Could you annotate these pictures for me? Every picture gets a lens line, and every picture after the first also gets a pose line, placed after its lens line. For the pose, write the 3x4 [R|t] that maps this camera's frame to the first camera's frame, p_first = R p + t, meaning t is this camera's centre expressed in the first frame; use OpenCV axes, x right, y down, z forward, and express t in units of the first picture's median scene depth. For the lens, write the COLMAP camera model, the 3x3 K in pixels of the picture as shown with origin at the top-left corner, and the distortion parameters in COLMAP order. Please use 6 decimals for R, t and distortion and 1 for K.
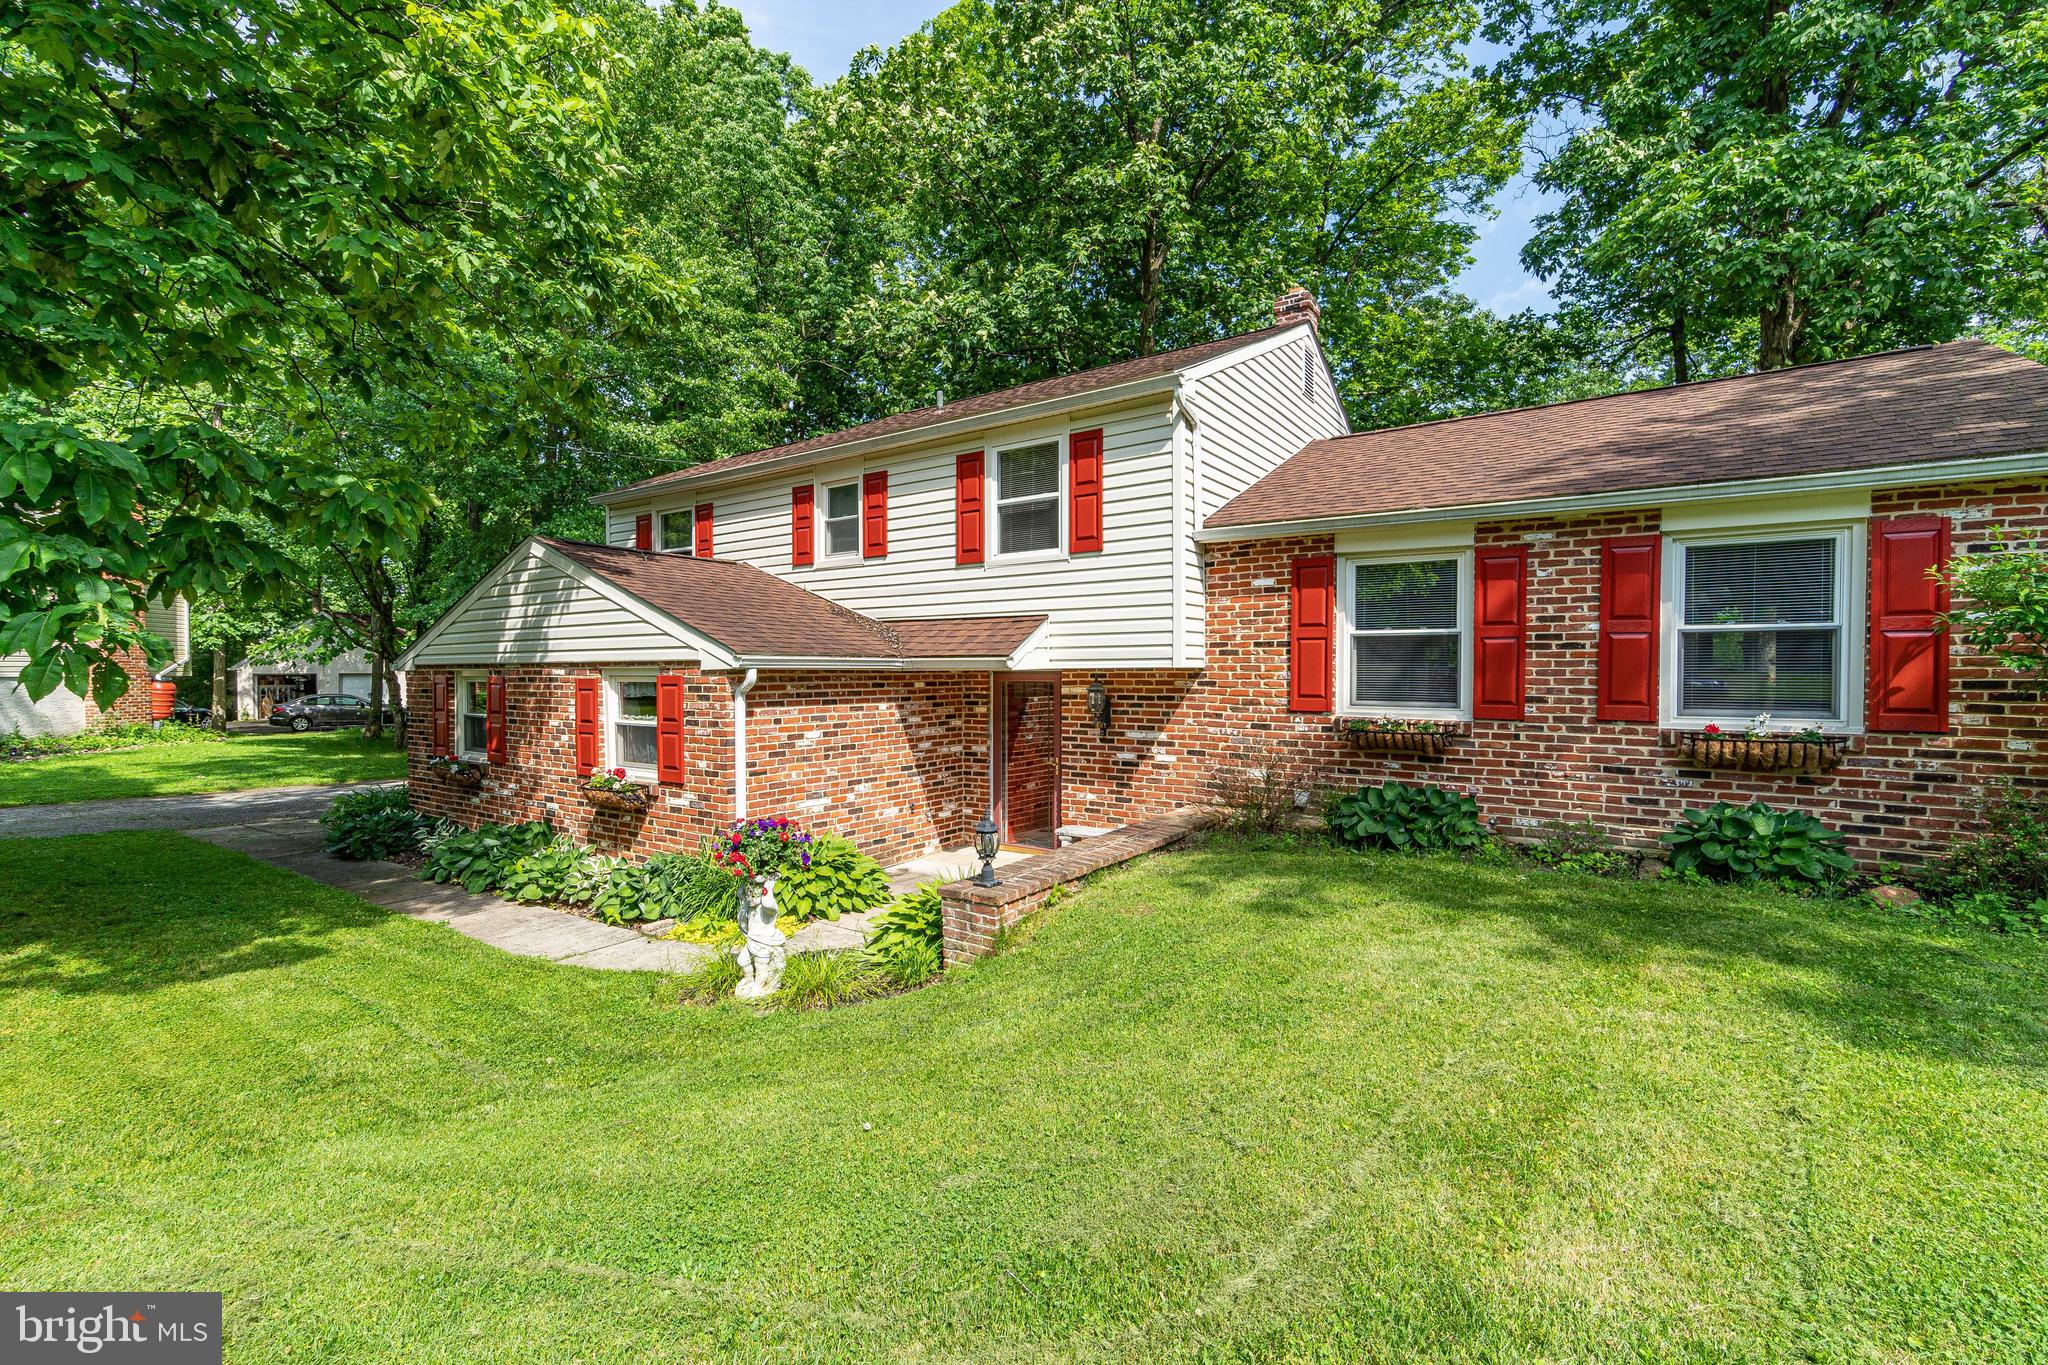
lens RADIAL K [[873.4, 0, 1031.8], [0, 873.4, 684.8], [0, 0, 1]] dist [-0.001694, 0.000367]
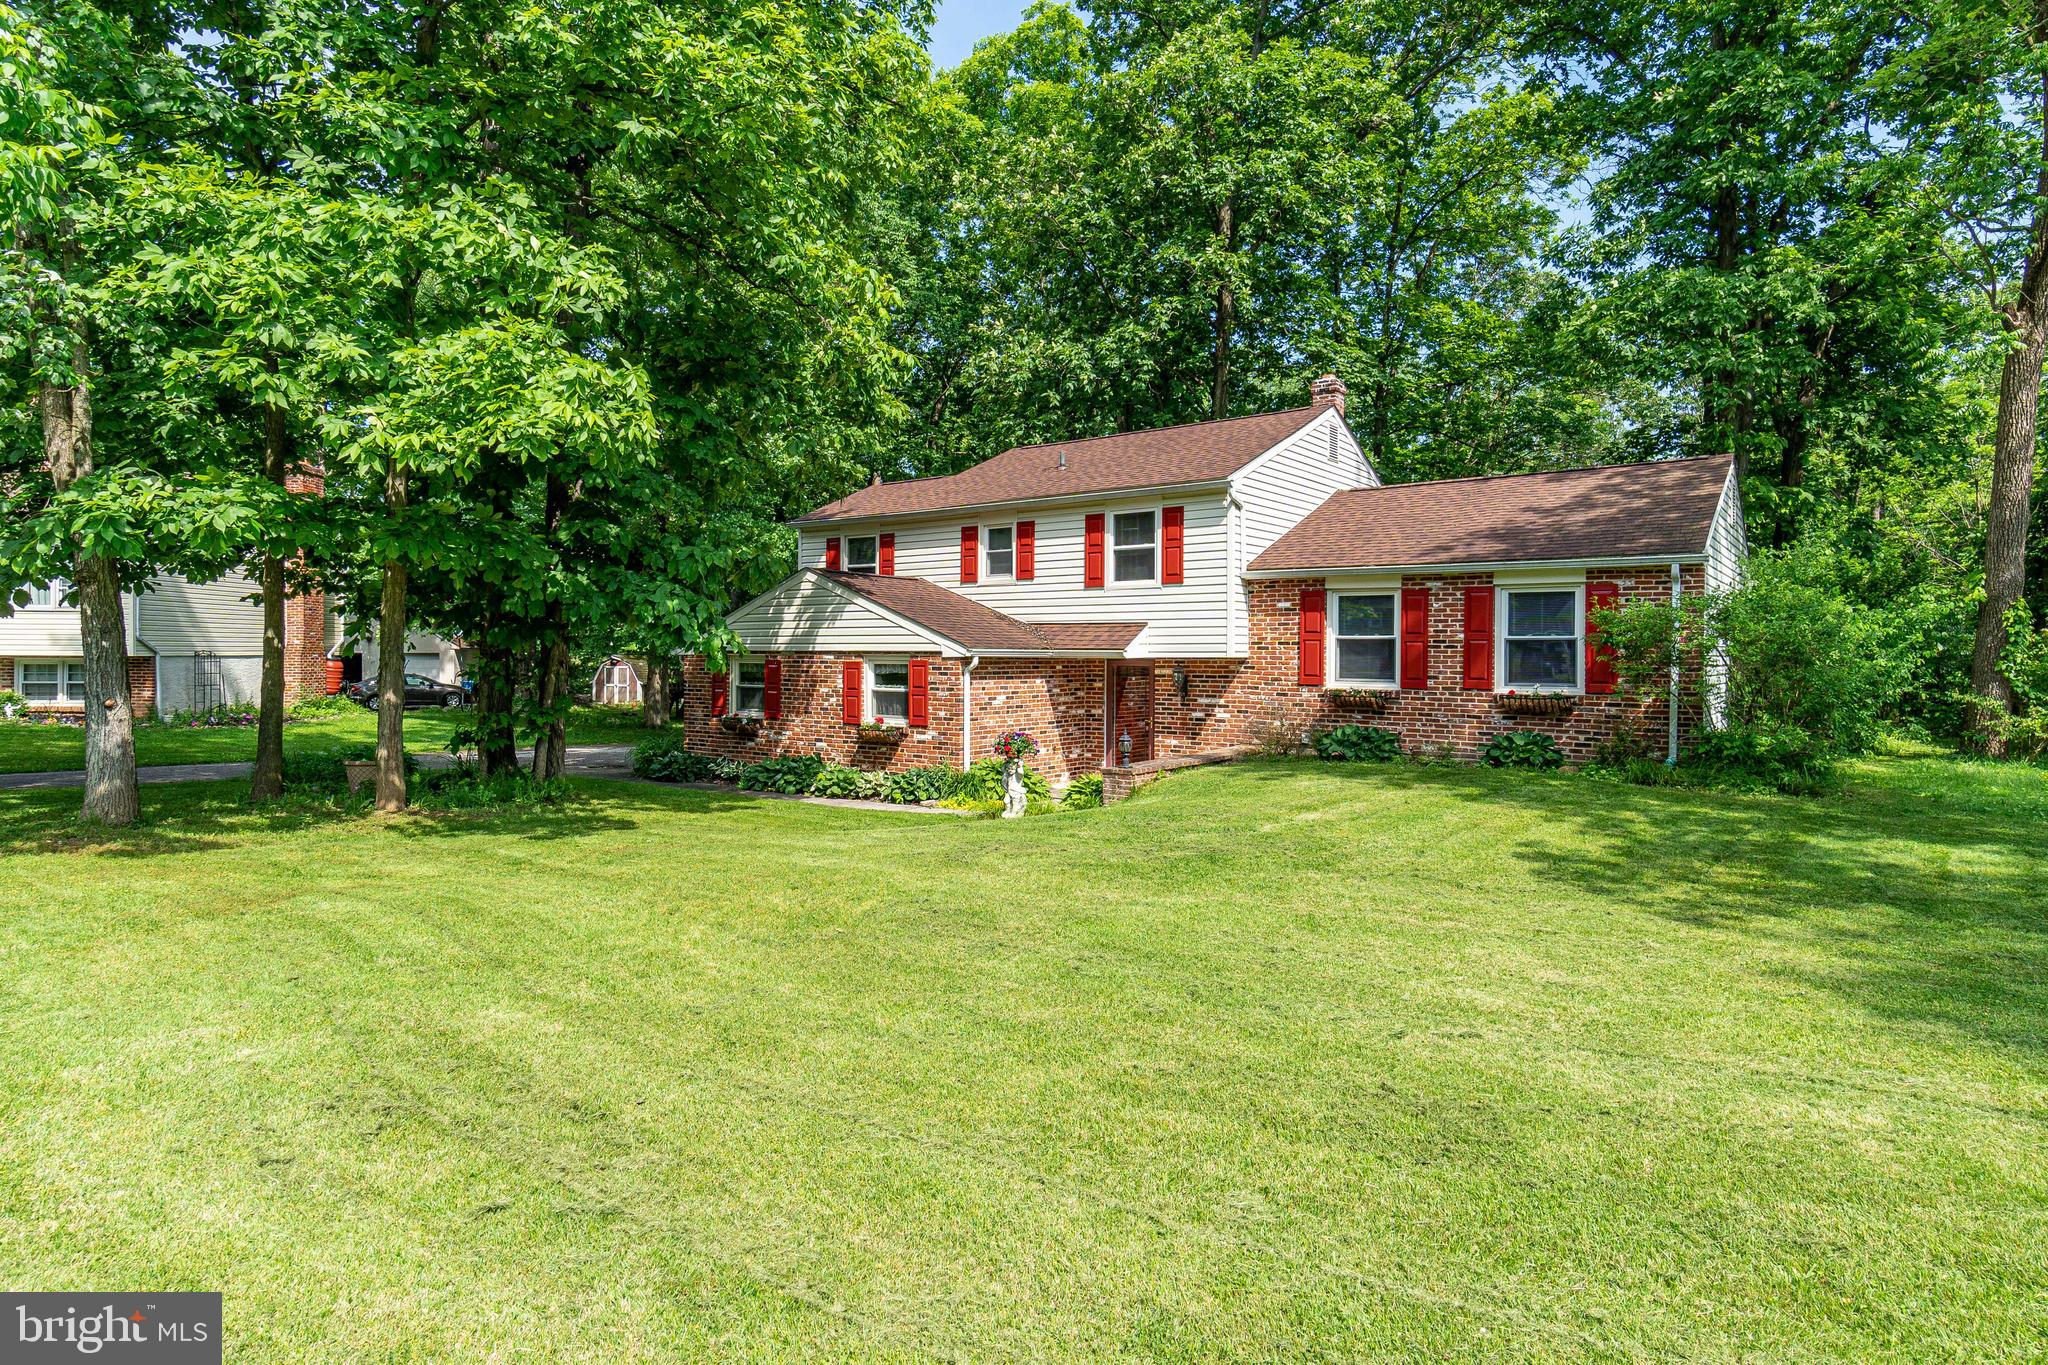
lens RADIAL K [[1112.8, 0, 1041.5], [0, 1112.8, 654.6], [0, 0, 1]] dist [-0.004007, -0.001369]
pose [[0.999333, 0.006507, -0.035941, -0.100660], [-0.007106, 0.999838, -0.016560, 0.011133], [0.035828, 0.016804, 0.999217, -1.004671]]
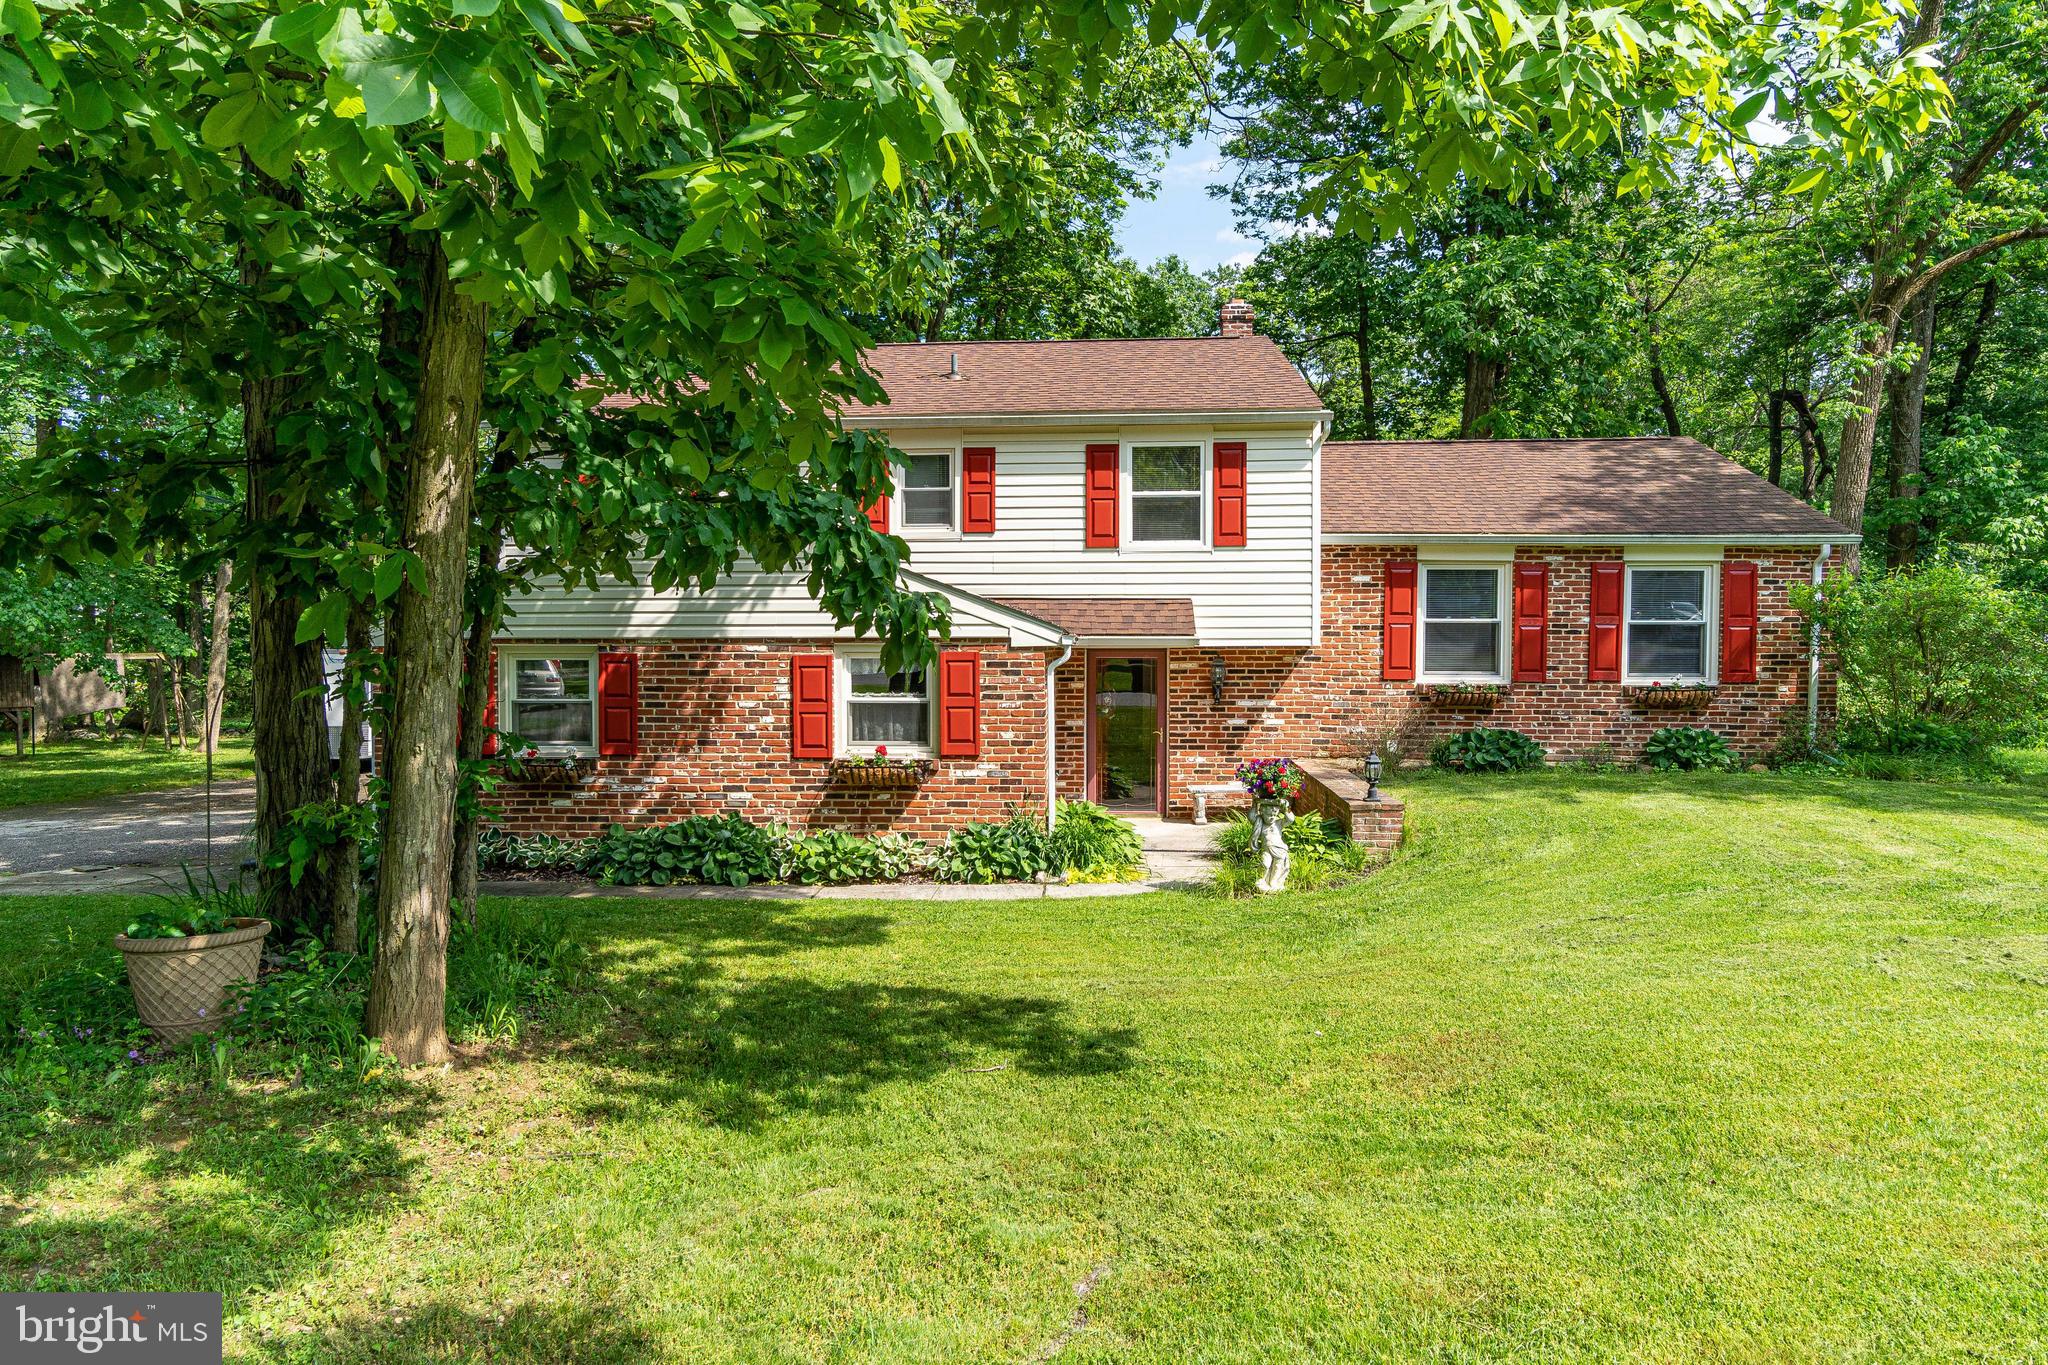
lens RADIAL K [[1241.0, 0, 1024.0], [0, 1241.0, 682.5], [0, 0, 1]] dist [0.004452, 0.000527]
pose [[0.855317, -0.012104, 0.517964, -1.030163], [0.006664, 0.999901, 0.012363, 0.007349], [-0.518063, -0.007122, 0.855313, -0.273152]]
